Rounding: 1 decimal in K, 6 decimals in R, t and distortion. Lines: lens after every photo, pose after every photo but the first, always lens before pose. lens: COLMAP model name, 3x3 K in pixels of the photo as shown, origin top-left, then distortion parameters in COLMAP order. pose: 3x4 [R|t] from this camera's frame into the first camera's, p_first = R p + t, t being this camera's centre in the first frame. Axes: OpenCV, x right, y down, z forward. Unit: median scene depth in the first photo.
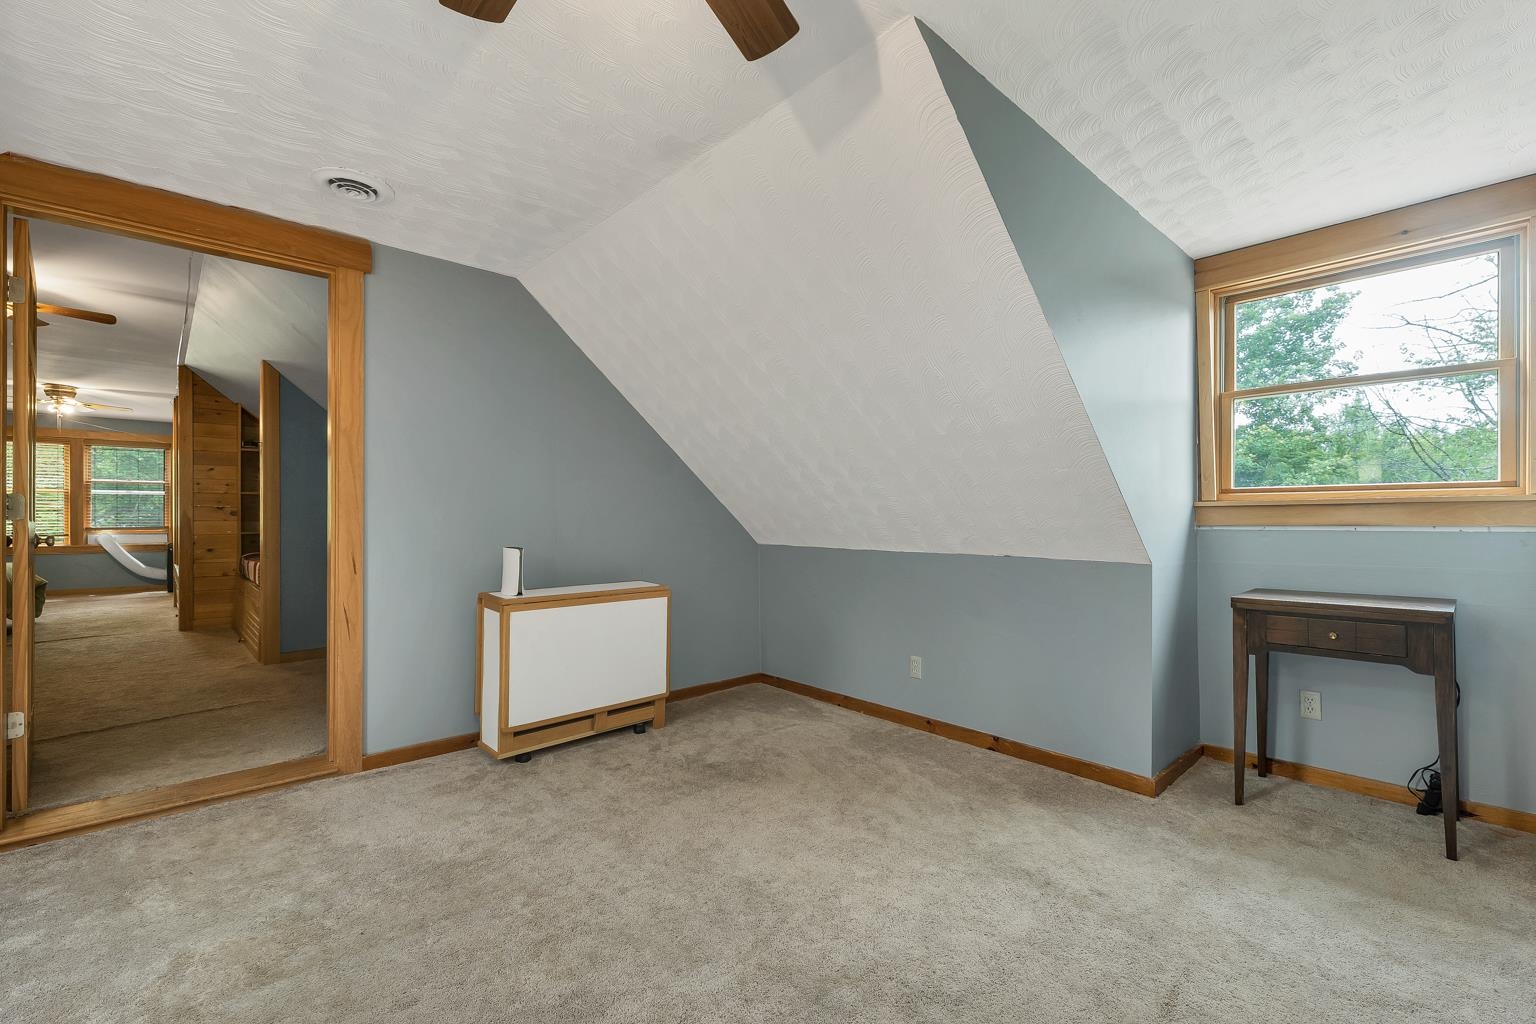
lens RADIAL K [[662.8, 0, 771.2], [0, 662.8, 520.4], [0, 0, 1]] dist [0.000598, -0.000002]
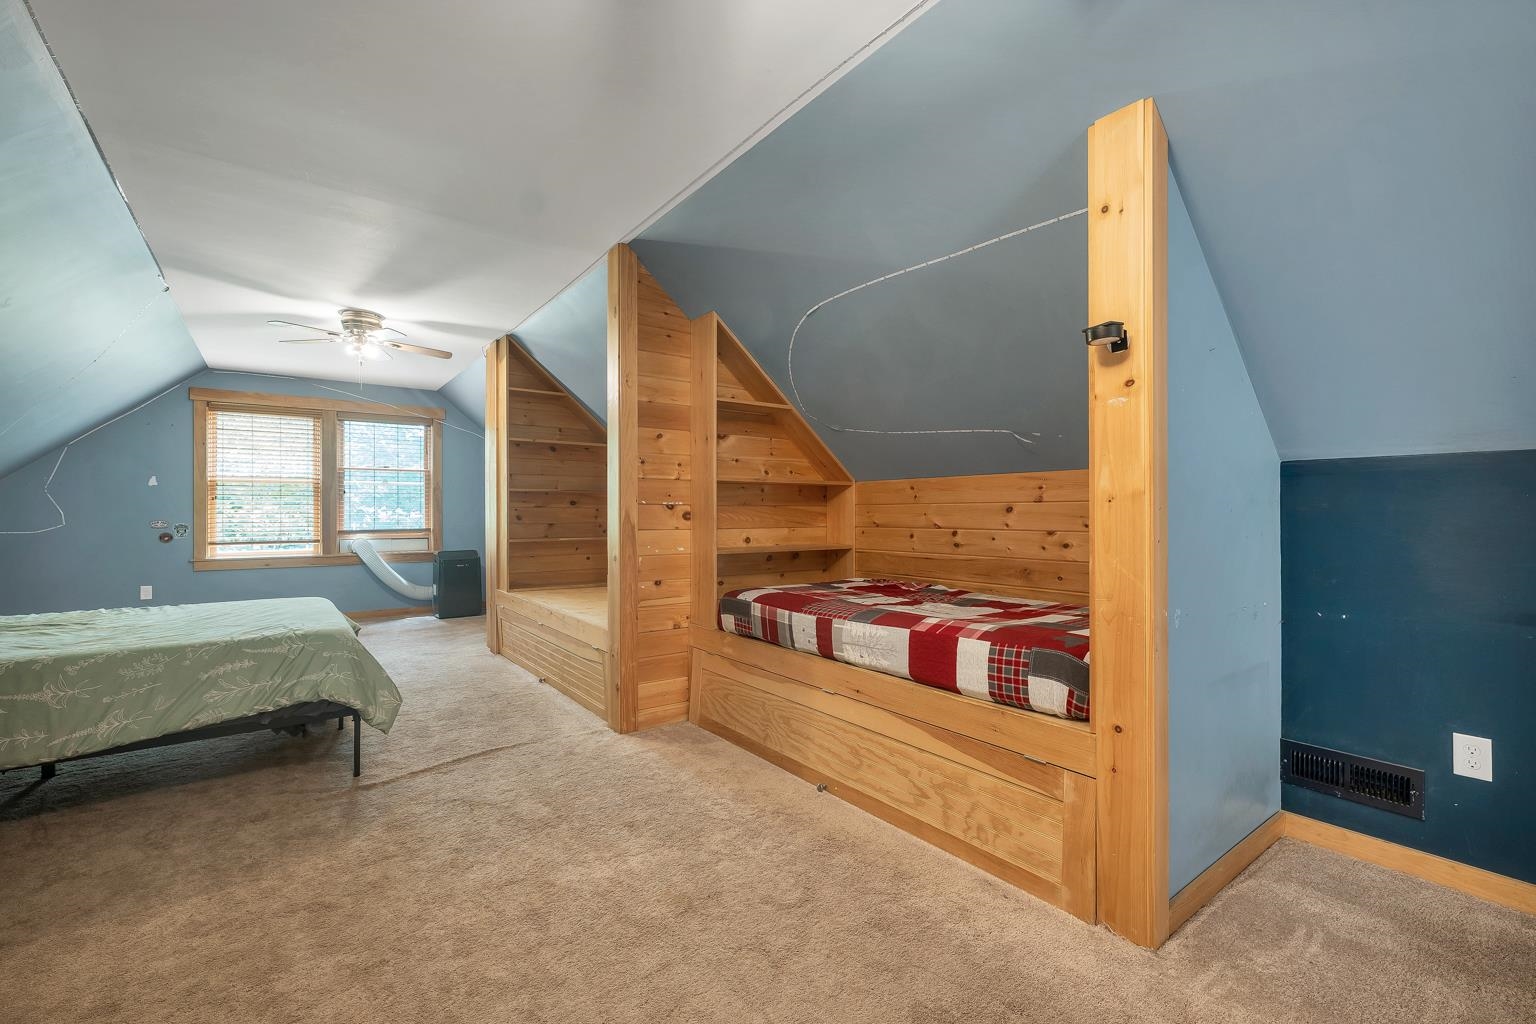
lens RADIAL K [[650.9, 0, 768.0], [0, 650.9, 512.0], [0, 0, 1]] dist [0.000939, 0.000042]
pose [[0.994696, -0.000110, -0.102854, -0.607698], [0.000009, 1.000000, -0.000978, -0.011530], [0.102855, 0.000972, 0.994696, 0.409328]]
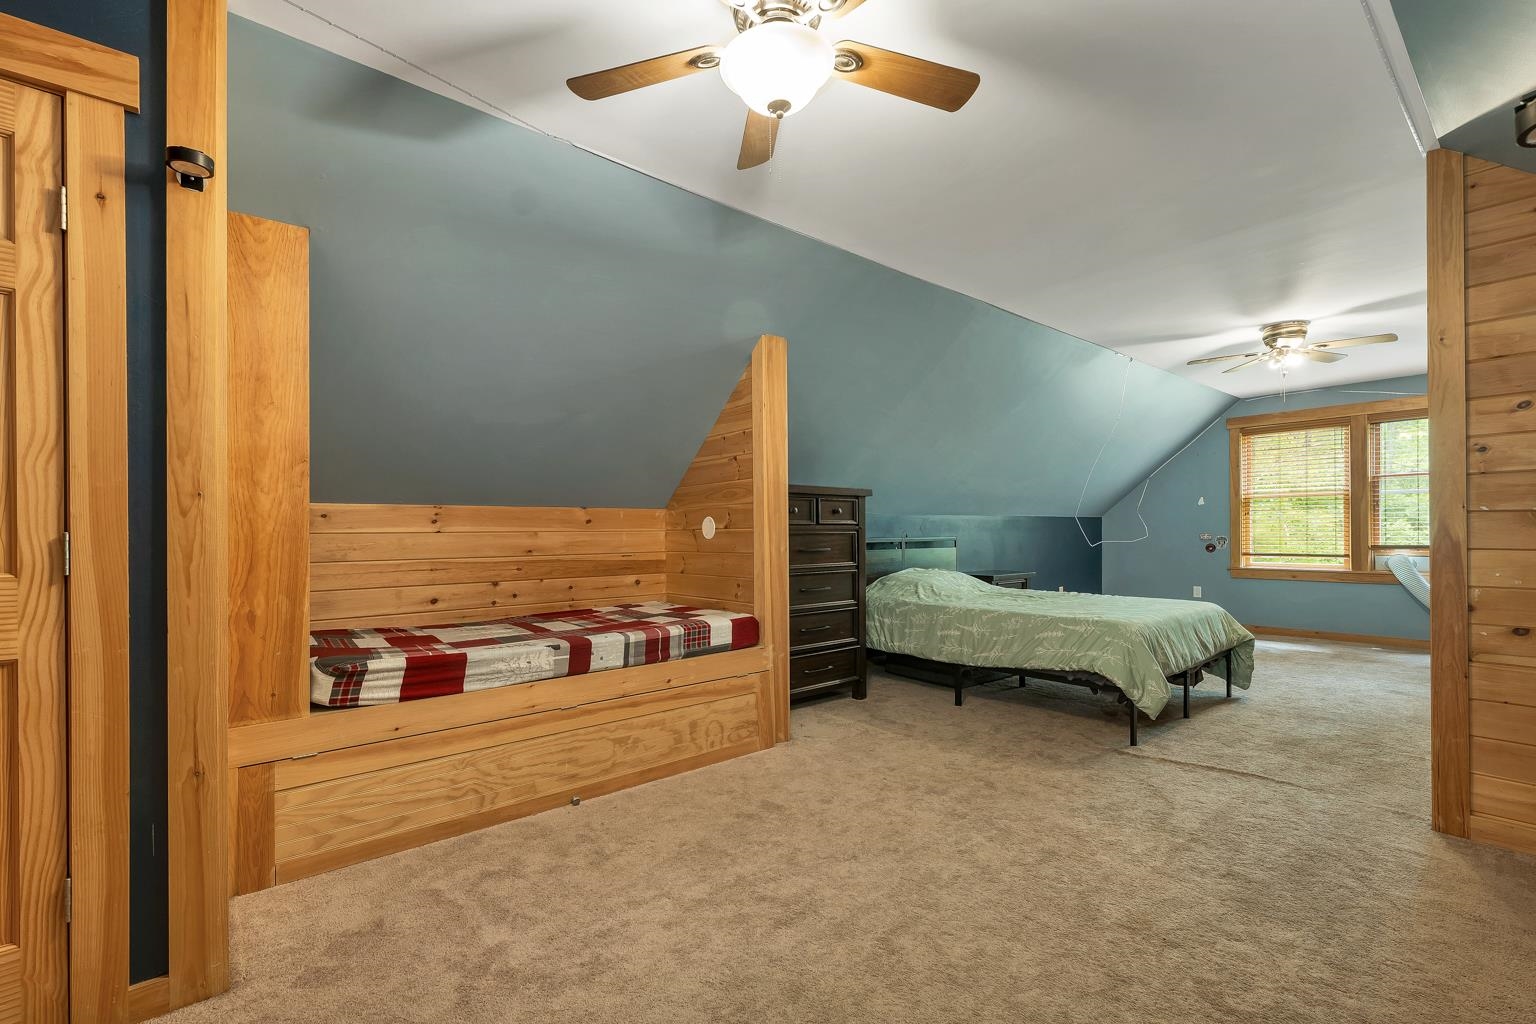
lens RADIAL K [[670.7, 0, 771.3], [0, 670.7, 531.3], [0, 0, 1]] dist [0.000350, 0.000056]
pose [[-0.050852, 0.001448, -0.998705, -0.402828], [0.007419, 0.999972, 0.001072, -0.010904], [0.998679, -0.007355, -0.050861, 0.533545]]
